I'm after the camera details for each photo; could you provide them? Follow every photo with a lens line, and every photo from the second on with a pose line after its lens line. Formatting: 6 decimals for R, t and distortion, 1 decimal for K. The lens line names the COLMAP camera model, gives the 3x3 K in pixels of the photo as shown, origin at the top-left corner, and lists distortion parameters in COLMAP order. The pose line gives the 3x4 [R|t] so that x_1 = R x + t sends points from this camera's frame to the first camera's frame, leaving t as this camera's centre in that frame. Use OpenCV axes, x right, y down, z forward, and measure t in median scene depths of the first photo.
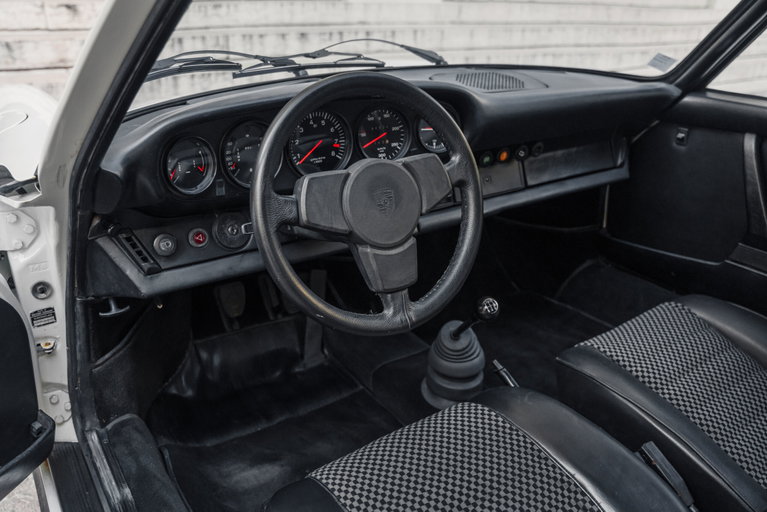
lens RADIAL K [[636.4, 0, 361.6], [0, 636.4, 240.0], [0, 0, 1]] dist [-0.074657, 0.114037]
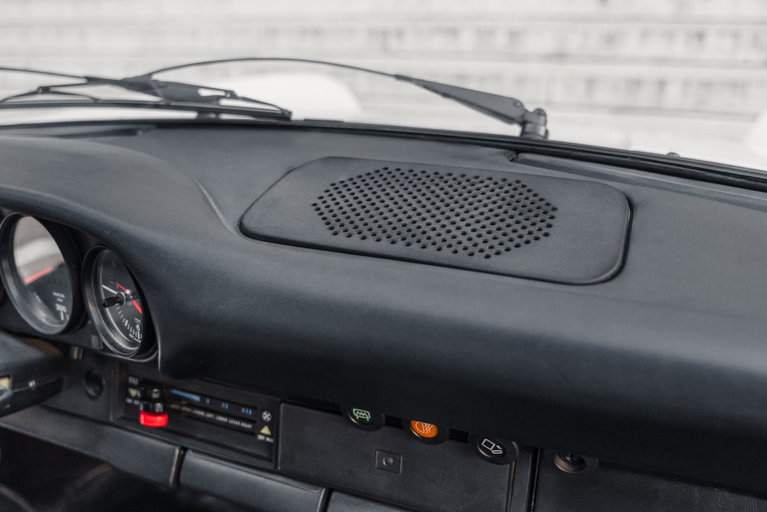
lens RADIAL K [[607.7, 0, 401.0], [0, 607.7, 253.9], [0, 0, 1]] dist [-0.040983, 0.001863]
pose [[0.571206, 0.313895, -0.758416, 0.512547], [-0.273295, 0.943998, 0.184870, -0.328934], [0.773973, 0.101672, 0.625003, 0.918856]]
